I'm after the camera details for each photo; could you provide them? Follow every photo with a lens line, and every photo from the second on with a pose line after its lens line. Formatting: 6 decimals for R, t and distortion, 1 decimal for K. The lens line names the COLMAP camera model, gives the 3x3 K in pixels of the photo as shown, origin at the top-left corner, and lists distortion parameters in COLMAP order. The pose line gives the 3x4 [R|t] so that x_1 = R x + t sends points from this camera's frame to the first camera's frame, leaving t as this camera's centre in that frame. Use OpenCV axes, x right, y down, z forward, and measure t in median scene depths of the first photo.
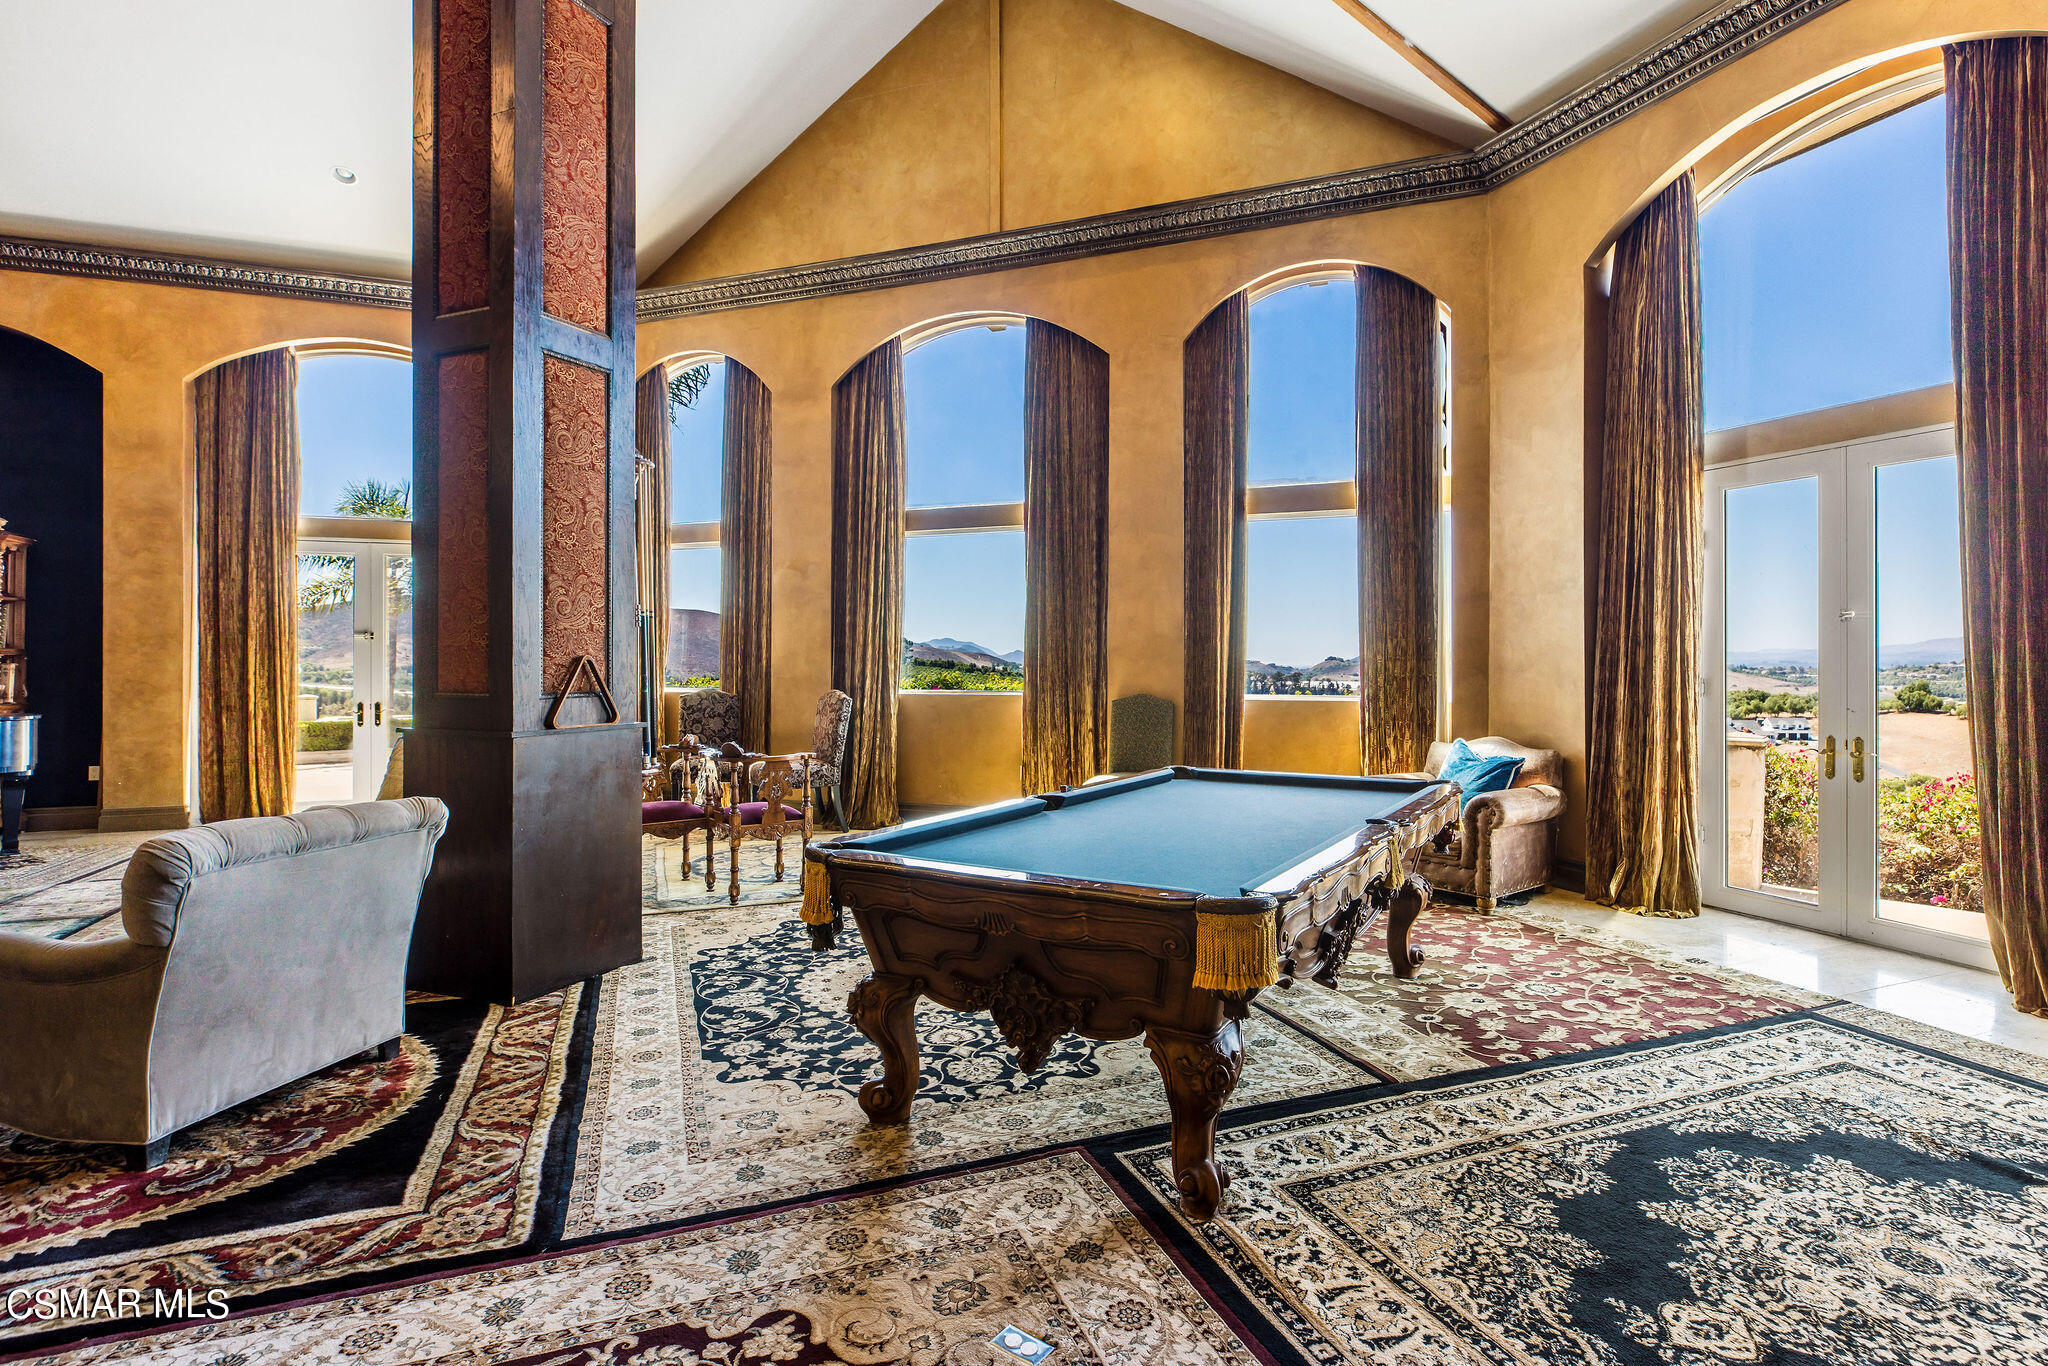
lens RADIAL K [[1018.5, 0, 1070.0], [0, 1018.5, 656.5], [0, 0, 1]] dist [-0.009012, -0.000150]
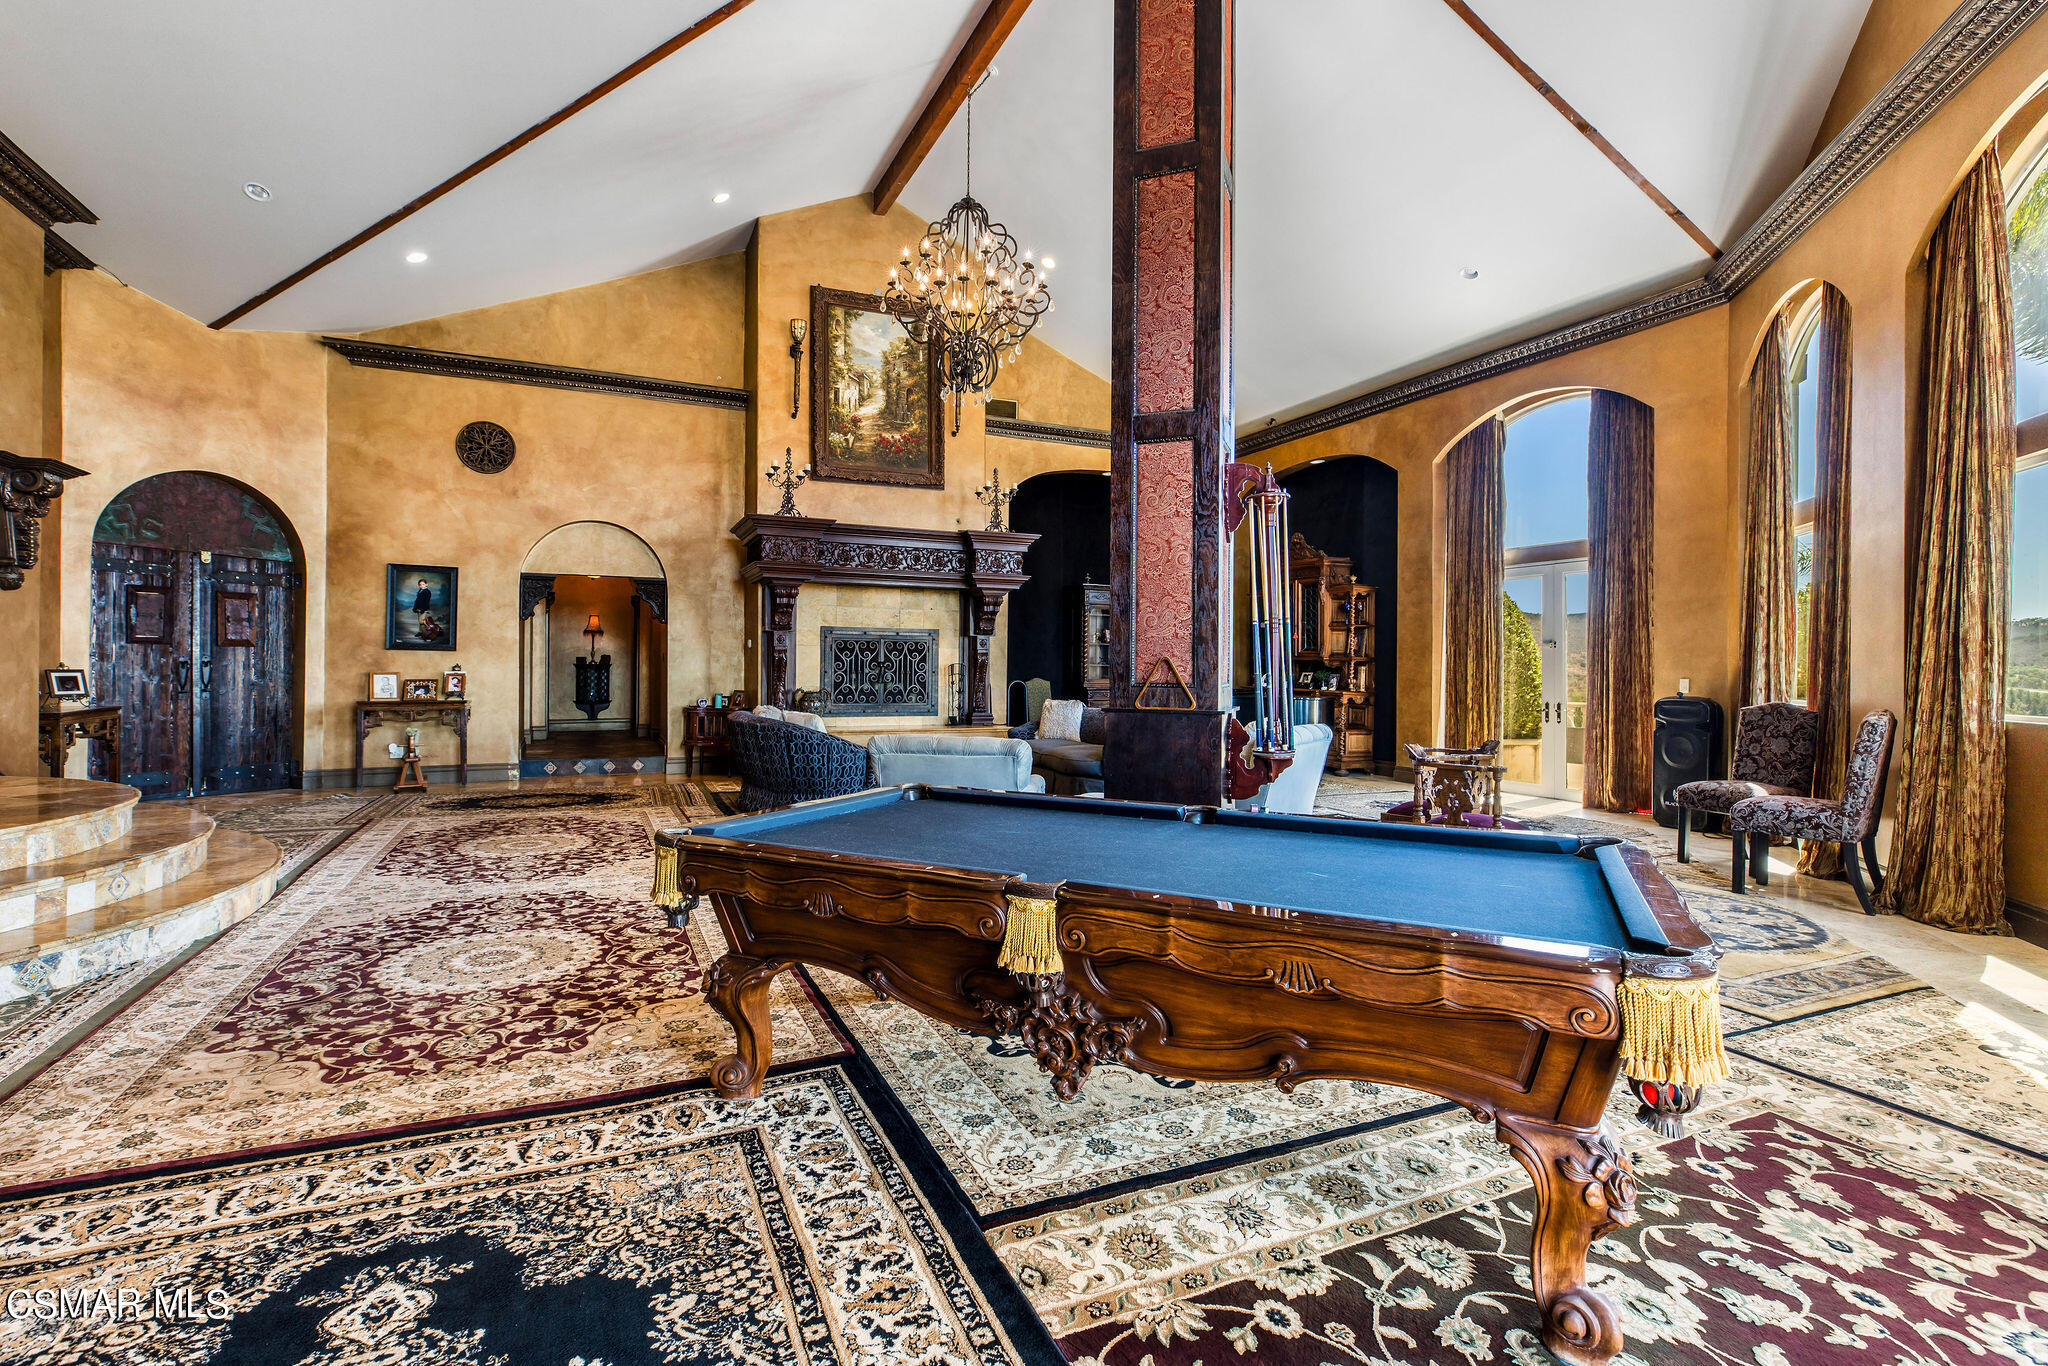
lens RADIAL K [[960.0, 0, 1029.5], [0, 960.0, 670.6], [0, 0, 1]] dist [-0.002354, -0.001646]
pose [[0.046706, 0.007174, -0.998883, 1.424867], [-0.009277, 0.999934, 0.006748, 0.023230], [0.998866, 0.008951, 0.046770, 1.419067]]
